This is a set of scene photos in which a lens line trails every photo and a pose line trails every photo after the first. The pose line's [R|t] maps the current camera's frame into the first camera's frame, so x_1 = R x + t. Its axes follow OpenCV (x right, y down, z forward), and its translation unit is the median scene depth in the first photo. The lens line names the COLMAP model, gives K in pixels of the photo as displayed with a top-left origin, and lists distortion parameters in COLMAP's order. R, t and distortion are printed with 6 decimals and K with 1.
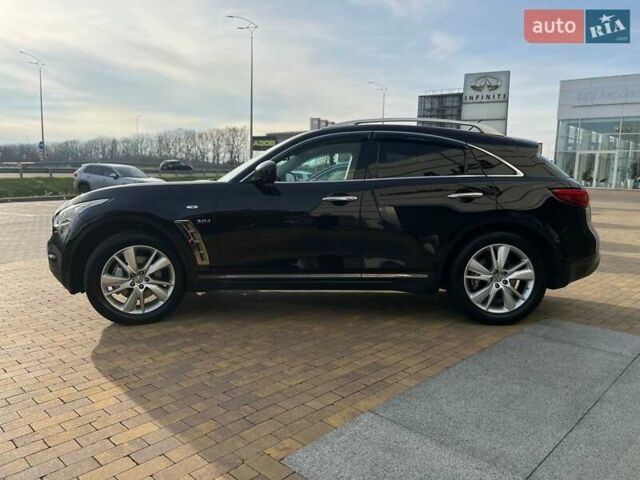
lens RADIAL K [[490.0, 0, 322.6], [0, 490.0, 241.9], [0, 0, 1]] dist [0.048896, -0.043203]
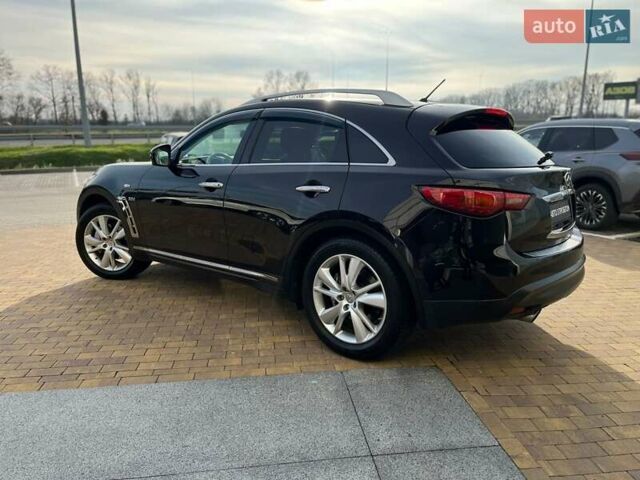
lens RADIAL K [[490.0, 0, 324.6], [0, 490.0, 241.9], [0, 0, 1]] dist [0.048896, -0.043203]
pose [[0.773497, 0.120628, -0.622215, 0.725710], [-0.066049, 0.991717, 0.110154, -0.087564], [0.630349, -0.044107, 0.775058, 0.350430]]
